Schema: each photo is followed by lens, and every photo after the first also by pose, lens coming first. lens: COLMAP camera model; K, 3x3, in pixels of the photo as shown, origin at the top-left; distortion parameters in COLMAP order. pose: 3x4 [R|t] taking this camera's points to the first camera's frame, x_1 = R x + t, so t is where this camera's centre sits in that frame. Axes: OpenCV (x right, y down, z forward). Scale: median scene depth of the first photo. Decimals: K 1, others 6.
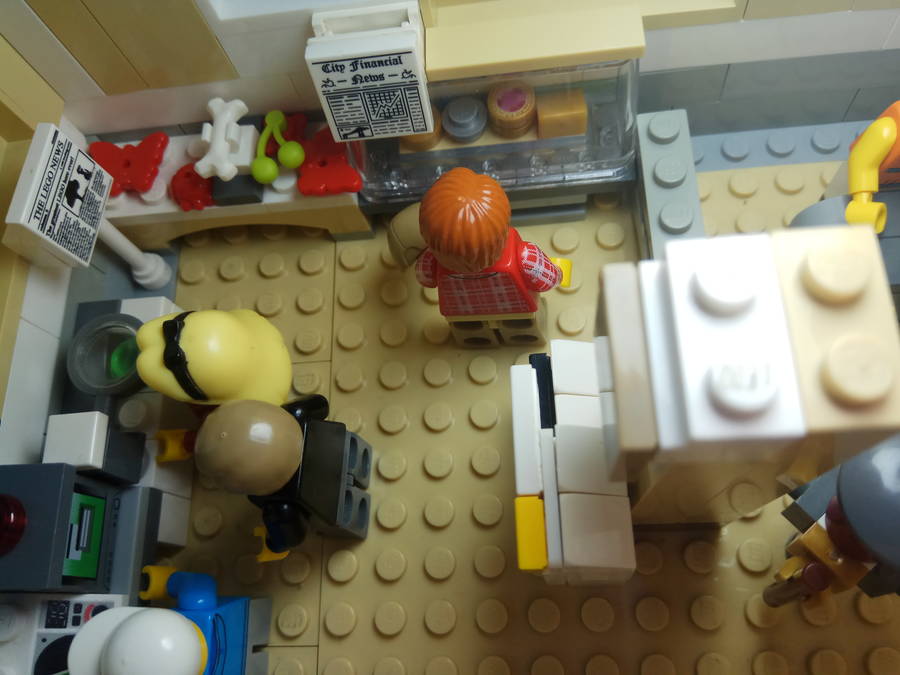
lens RADIAL K [[742.5, 0, 450.0], [0, 742.5, 337.5], [0, 0, 1]] dist [0.065211, -0.185597]
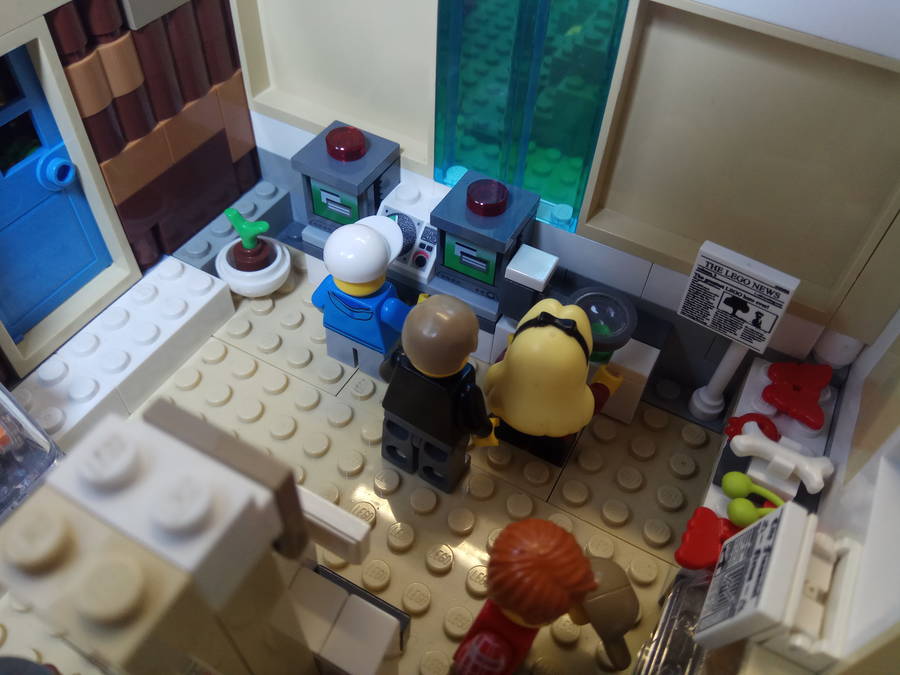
lens RADIAL K [[731.7, 0, 450.0], [0, 731.7, 337.5], [0, 0, 1]] dist [0.072375, -0.162211]
pose [[-0.496926, 0.734457, -0.462209, 0.263506], [-0.801831, -0.184919, 0.568219, -0.500577], [0.331861, 0.652976, 0.680801, 0.138220]]
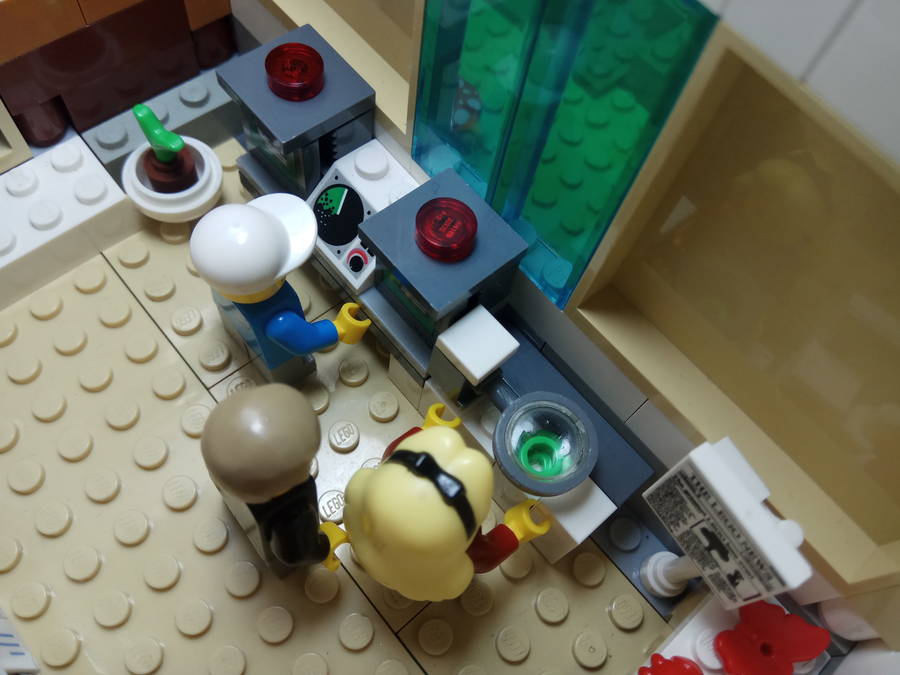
lens RADIAL K [[742.5, 0, 450.0], [0, 742.5, 337.5], [0, 0, 1]] dist [0.065211, -0.185597]
pose [[-0.772628, 0.595755, -0.219368, -0.274528], [-0.594160, -0.556828, 0.580445, -0.360394], [0.223652, 0.578808, 0.784195, 0.262502]]
